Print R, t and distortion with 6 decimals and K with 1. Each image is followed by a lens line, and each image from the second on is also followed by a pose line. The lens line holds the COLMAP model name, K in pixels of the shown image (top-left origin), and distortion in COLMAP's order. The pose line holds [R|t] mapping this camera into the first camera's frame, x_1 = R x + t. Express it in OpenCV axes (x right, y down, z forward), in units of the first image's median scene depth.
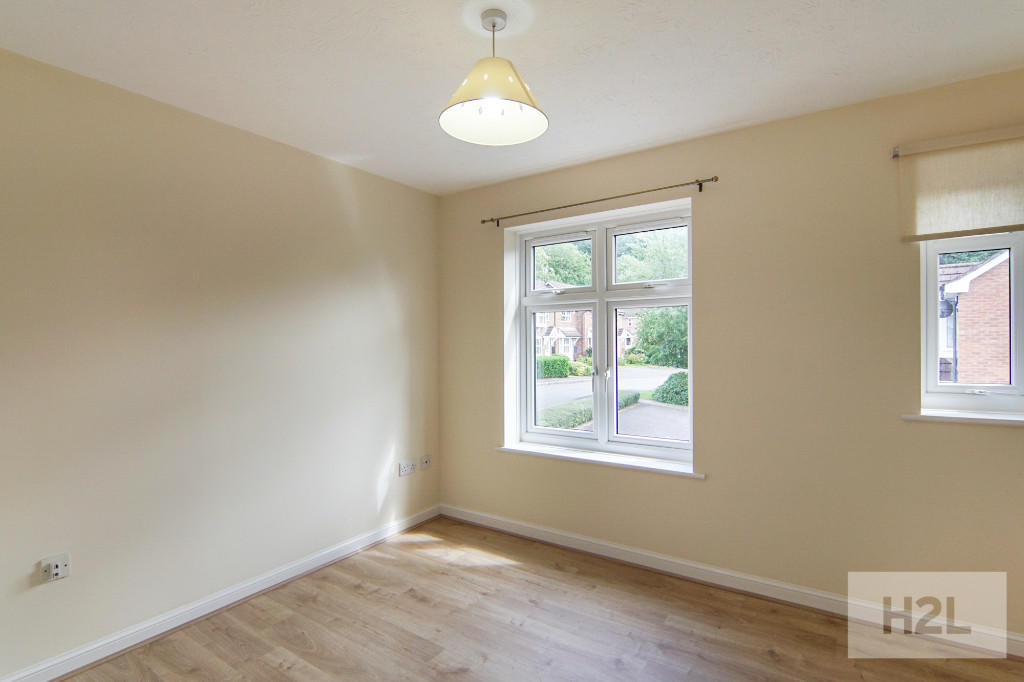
lens RADIAL K [[490.4, 0, 510.1], [0, 490.4, 346.4], [0, 0, 1]] dist [0.000273, -0.001282]
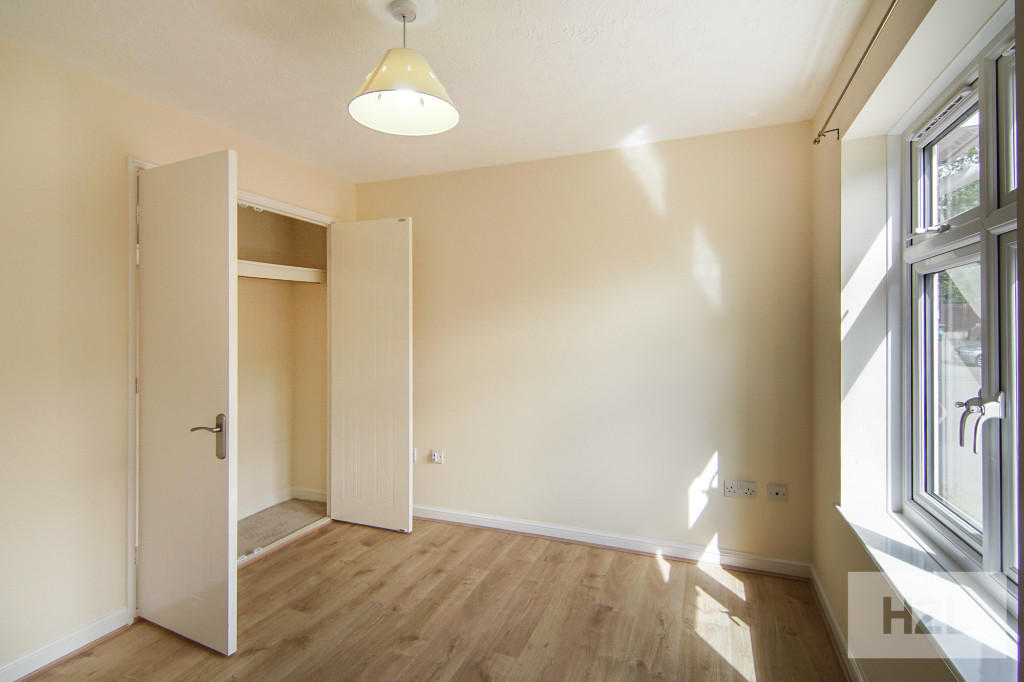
lens RADIAL K [[490.4, 0, 514.1], [0, 490.4, 330.7], [0, 0, 1]] dist [0.000273, -0.001282]
pose [[0.225305, 0.009326, -0.974244, 0.644100], [-0.003917, 0.999955, 0.008667, -0.016663], [0.974280, 0.001863, 0.225332, 0.646131]]
